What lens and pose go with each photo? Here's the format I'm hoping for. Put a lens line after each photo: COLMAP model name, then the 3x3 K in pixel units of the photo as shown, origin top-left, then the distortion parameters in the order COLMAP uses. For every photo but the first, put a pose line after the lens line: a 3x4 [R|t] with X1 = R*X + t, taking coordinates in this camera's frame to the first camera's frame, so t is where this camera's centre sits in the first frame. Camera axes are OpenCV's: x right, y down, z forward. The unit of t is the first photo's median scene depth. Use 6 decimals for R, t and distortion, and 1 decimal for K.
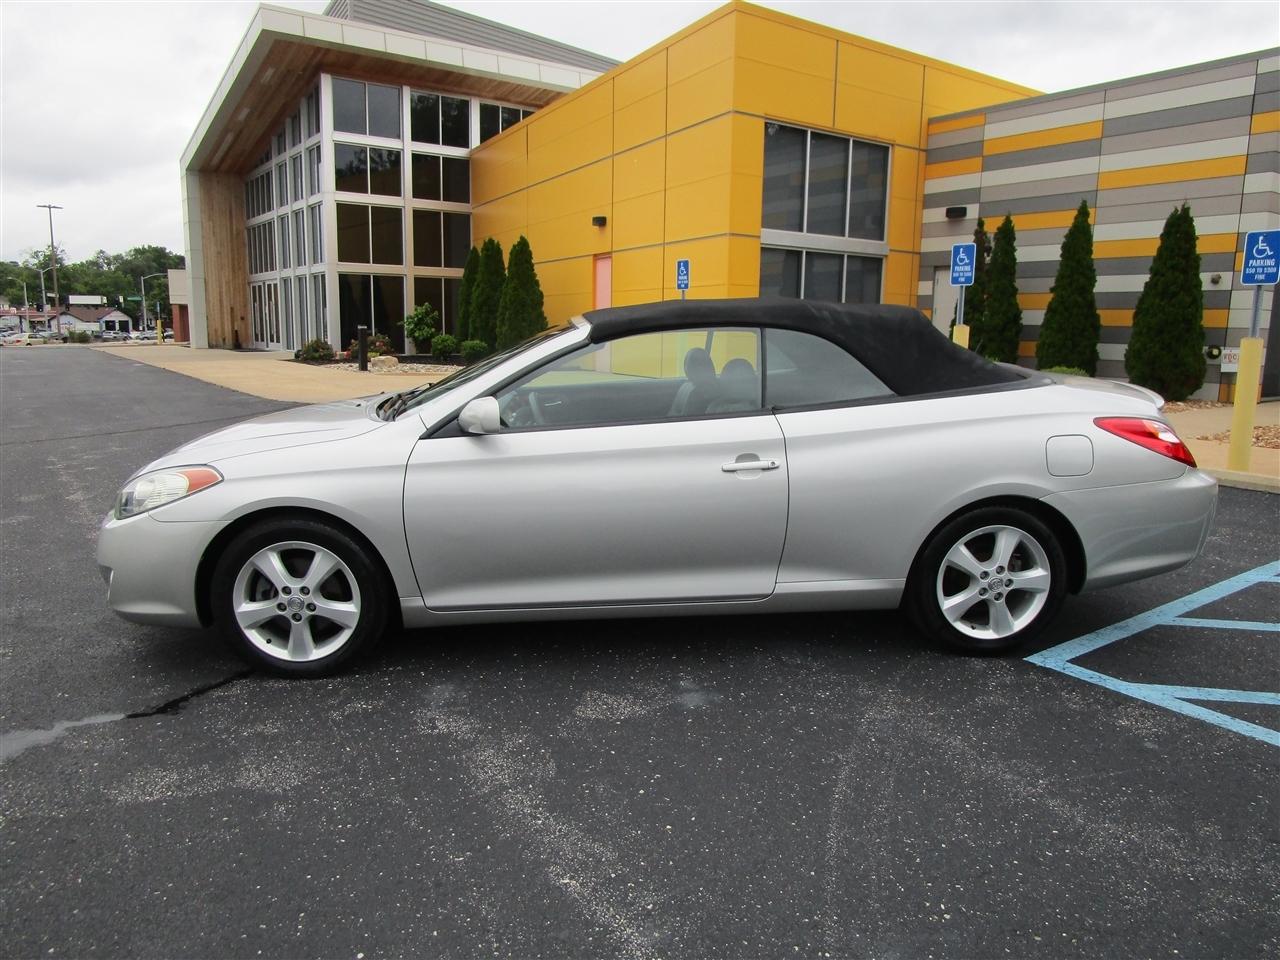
lens RADIAL K [[902.1, 0, 634.6], [0, 902.1, 476.4], [0, 0, 1]] dist [-0.030884, 0.005971]
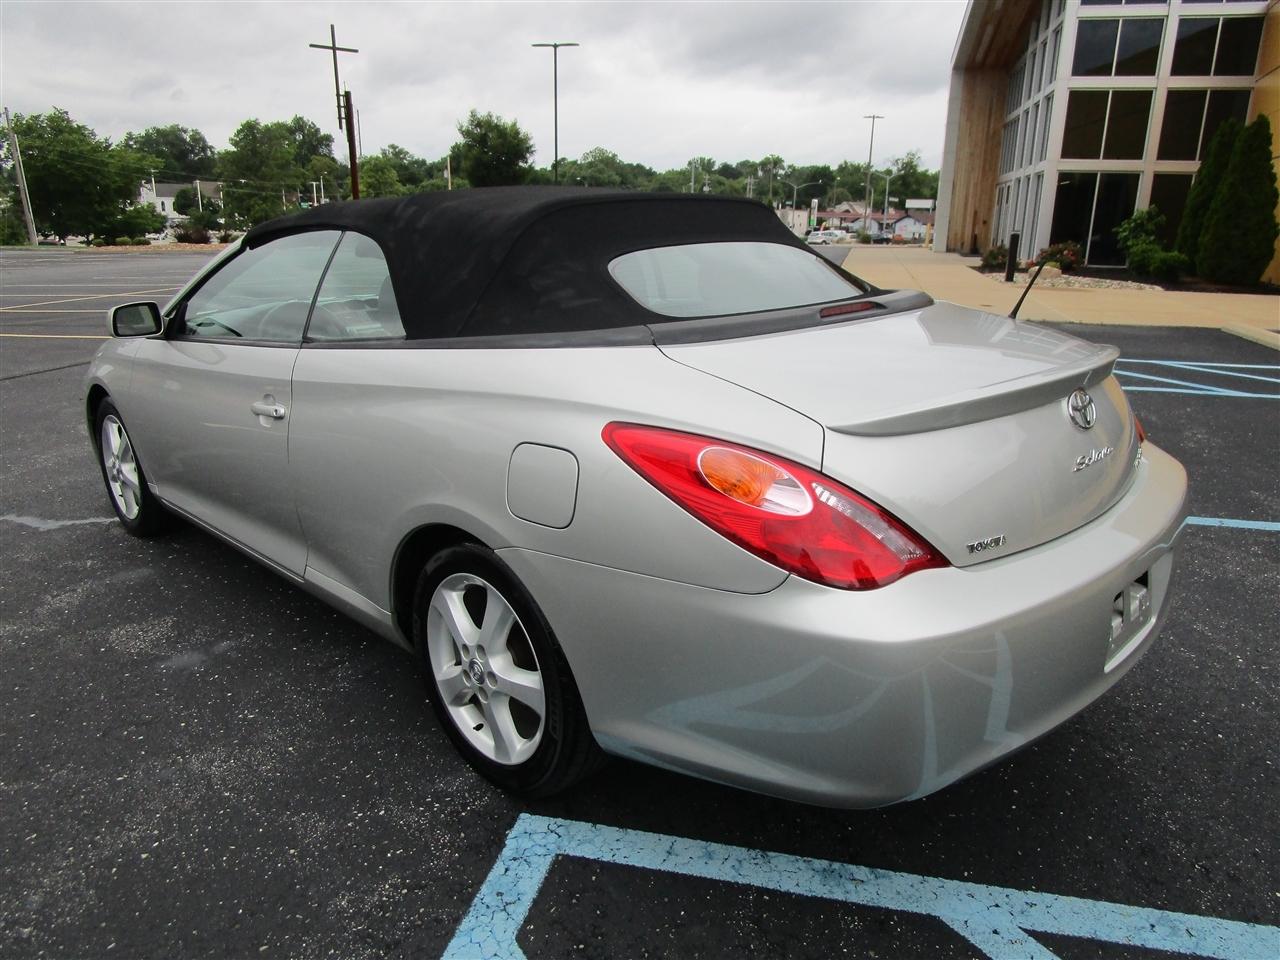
lens RADIAL K [[904.5, 0, 634.8], [0, 904.5, 481.5], [0, 0, 1]] dist [-0.040768, 0.013369]
pose [[0.656484, 0.206616, -0.725492, 0.212108], [-0.128133, 0.978324, 0.162677, -0.027632], [0.743378, -0.013835, 0.668729, 0.164087]]
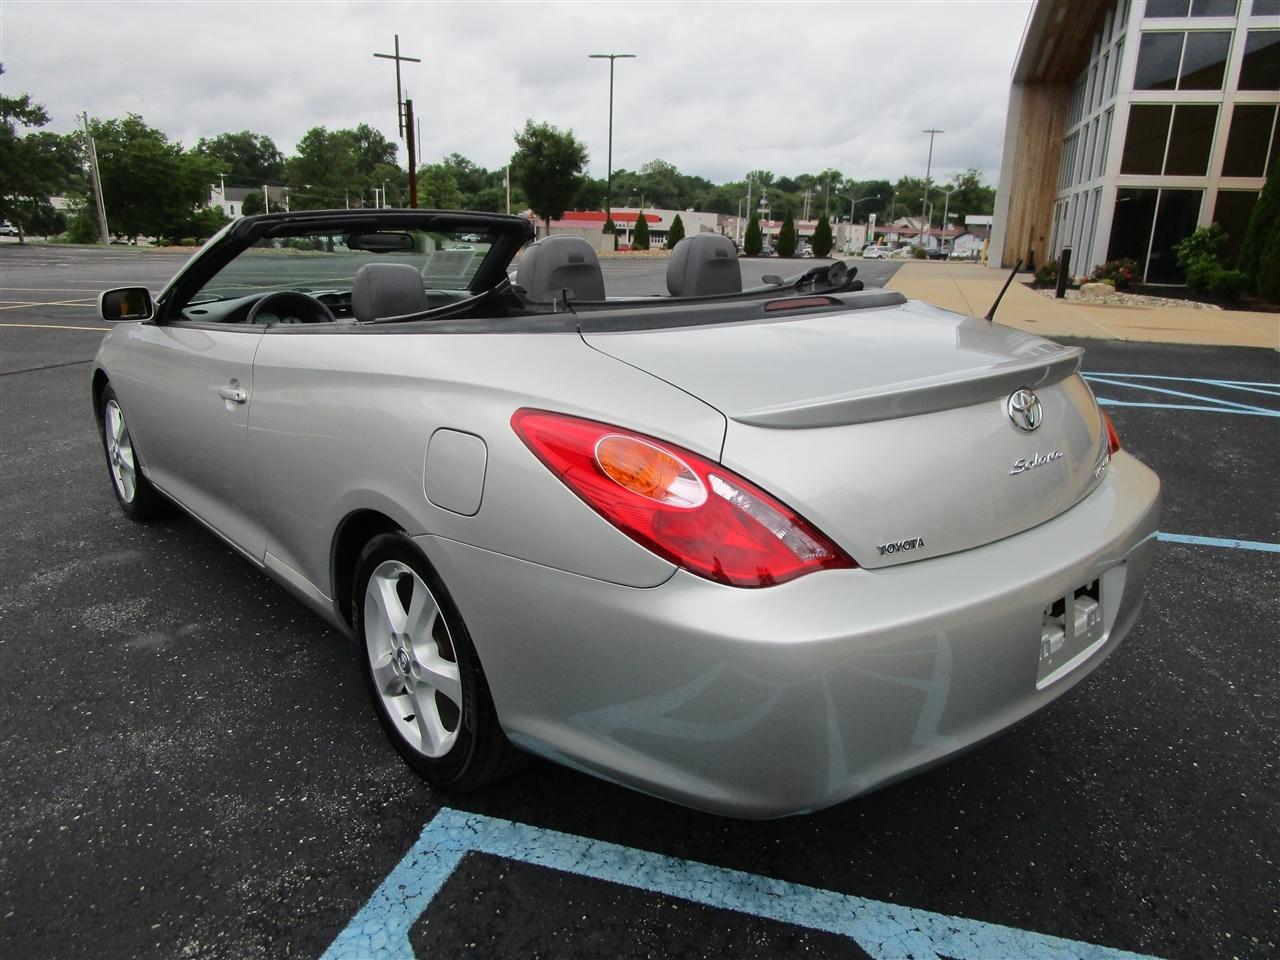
lens RADIAL K [[902.1, 0, 634.6], [0, 902.1, 476.4], [0, 0, 1]] dist [-0.030884, 0.005971]
pose [[0.609284, 0.214394, -0.763419, 0.221756], [-0.150315, 0.976527, 0.154276, -0.026951], [0.778575, 0.020755, 0.627208, 0.180036]]
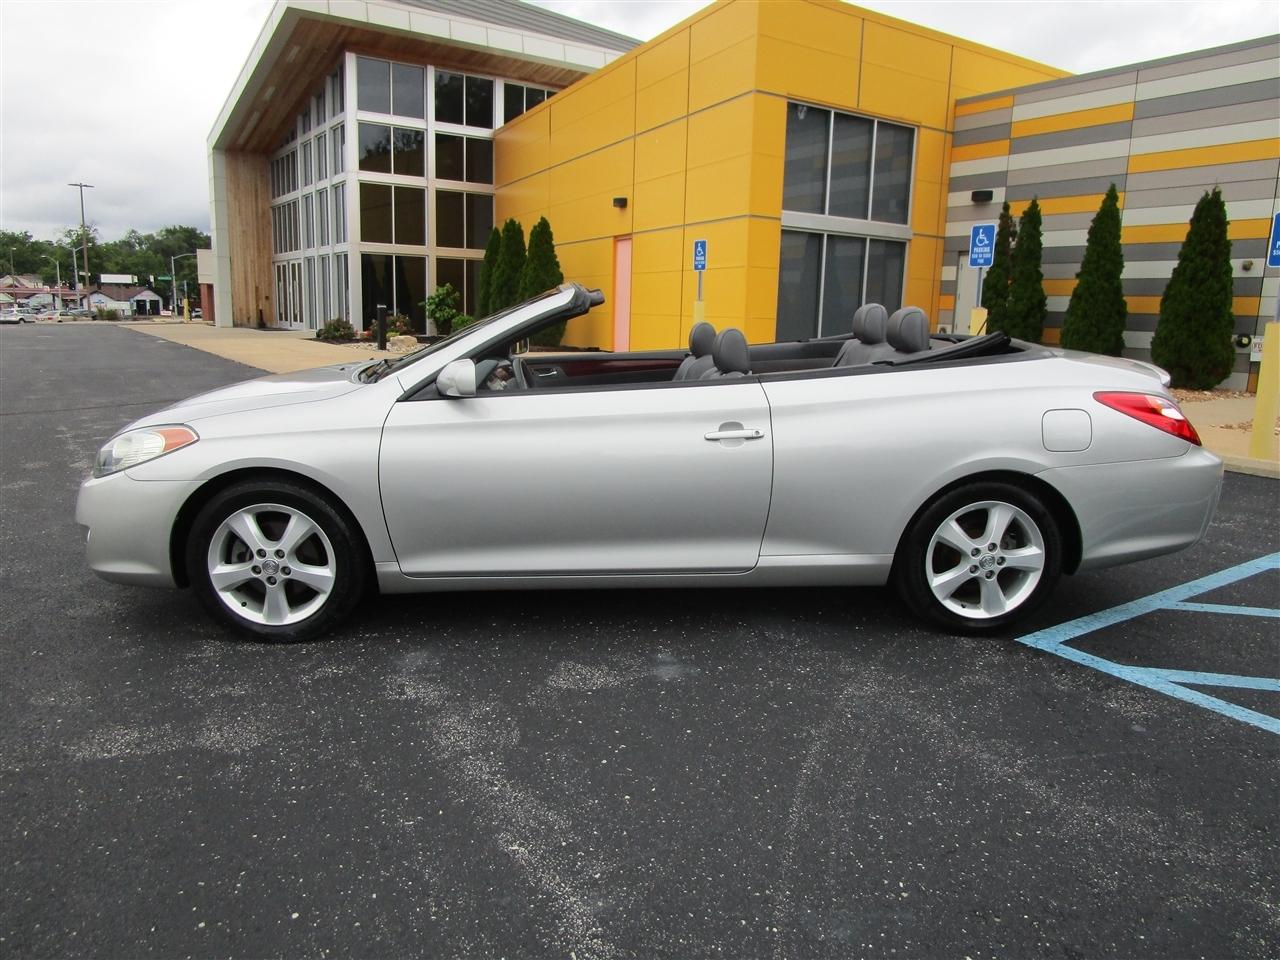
lens RADIAL K [[902.1, 0, 634.6], [0, 902.1, 476.4], [0, 0, 1]] dist [-0.030884, 0.005971]
pose [[0.999530, 0.016656, -0.025718, 0.010892], [-0.016256, 0.999745, 0.015671, 0.004578], [0.025972, -0.015245, 0.999546, 0.005231]]
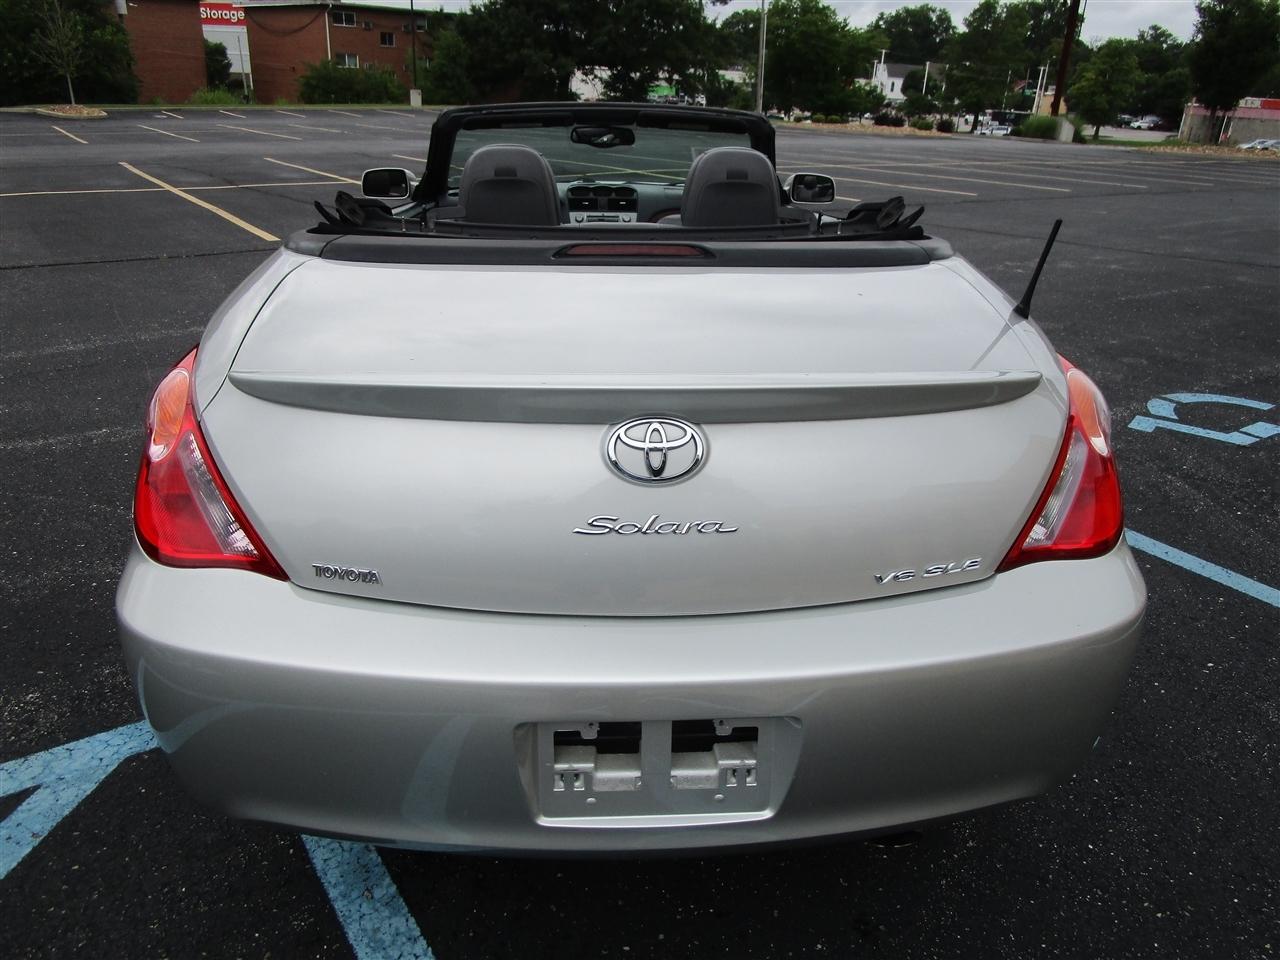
lens RADIAL K [[904.5, 0, 634.8], [0, 904.5, 481.5], [0, 0, 1]] dist [-0.040768, 0.013369]
pose [[-0.016038, 0.393597, -0.919143, 0.236083], [-0.206250, 0.898189, 0.388223, -0.054317], [0.978368, 0.195800, 0.066775, 0.292232]]
